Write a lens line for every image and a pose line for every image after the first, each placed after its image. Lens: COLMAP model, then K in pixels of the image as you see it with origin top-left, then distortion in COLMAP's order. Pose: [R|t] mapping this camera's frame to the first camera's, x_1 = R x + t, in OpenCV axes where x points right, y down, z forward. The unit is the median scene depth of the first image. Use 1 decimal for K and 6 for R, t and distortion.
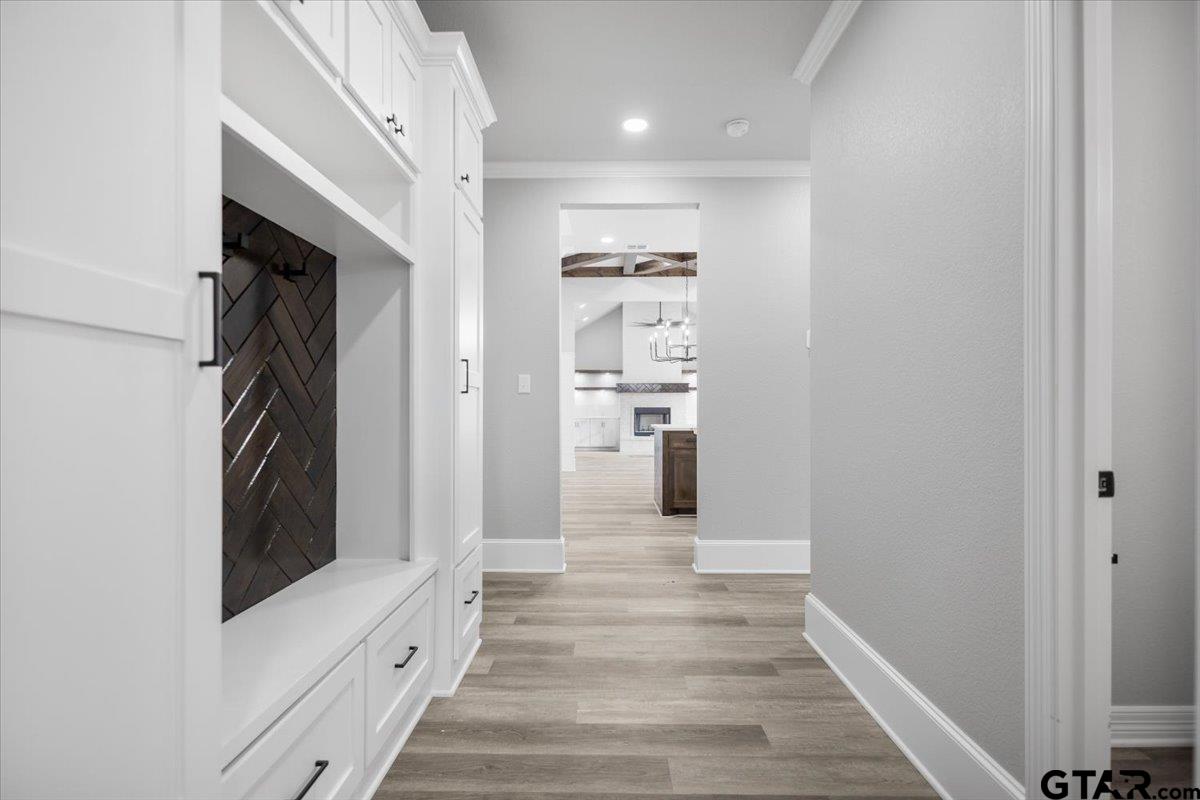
lens RADIAL K [[556.5, 0, 597.8], [0, 556.5, 405.6], [0, 0, 1]] dist [0.007724, -0.000635]
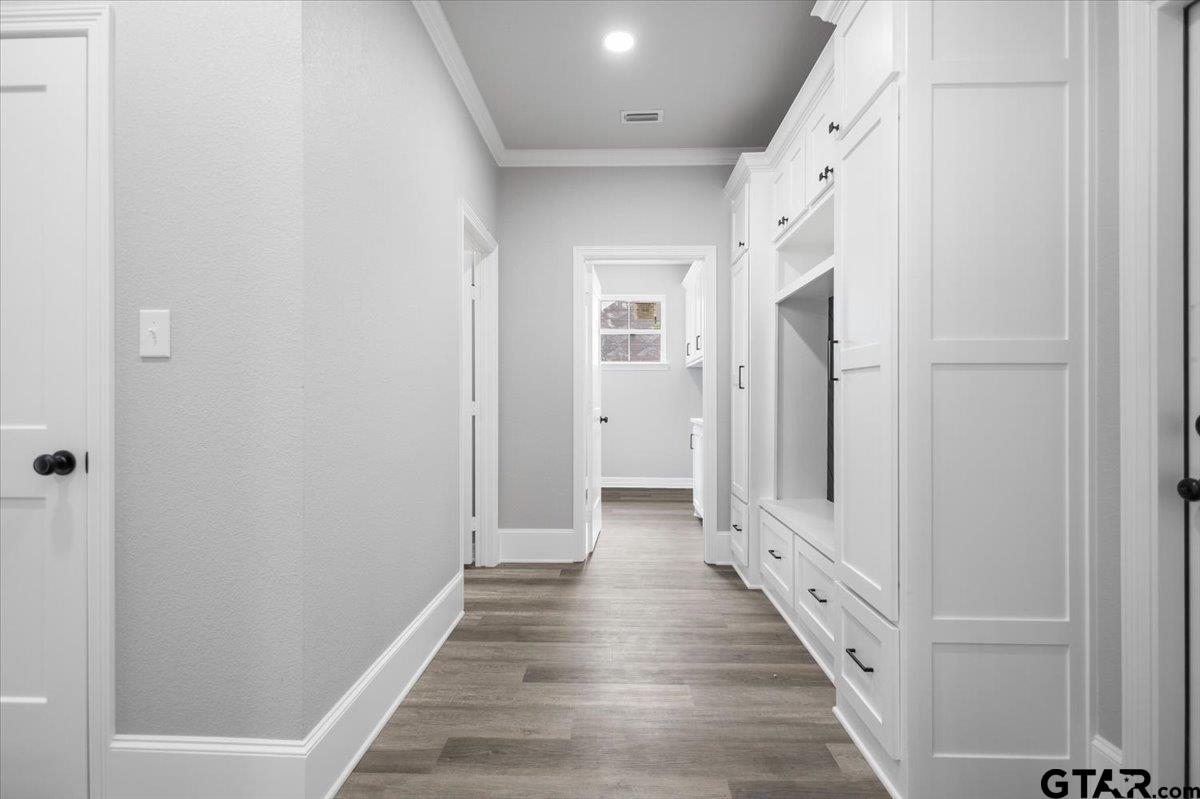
lens RADIAL K [[556.5, 0, 602.5], [0, 556.5, 400.2], [0, 0, 1]] dist [0.007724, -0.000635]
pose [[-0.999962, 0.000375, 0.008695, 0.115160], [0.000357, 0.999998, -0.002010, 0.011755], [-0.008695, -0.002007, -0.999960, 1.992575]]
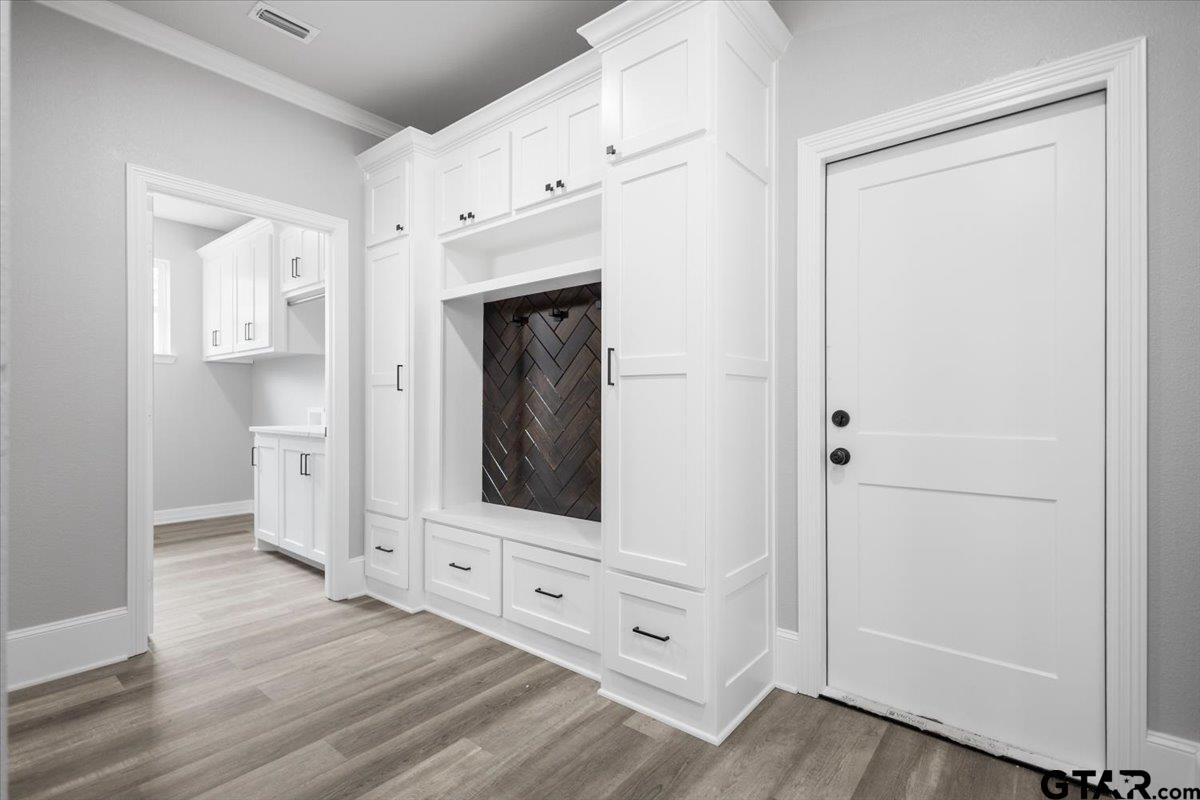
lens RADIAL K [[556.5, 0, 598.1], [0, 556.5, 403.5], [0, 0, 1]] dist [0.007724, -0.000635]
pose [[-0.621387, -0.001385, -0.783503, 0.527318], [0.001537, 0.999994, -0.002986, 0.013063], [0.783502, -0.003060, -0.621381, 1.669922]]
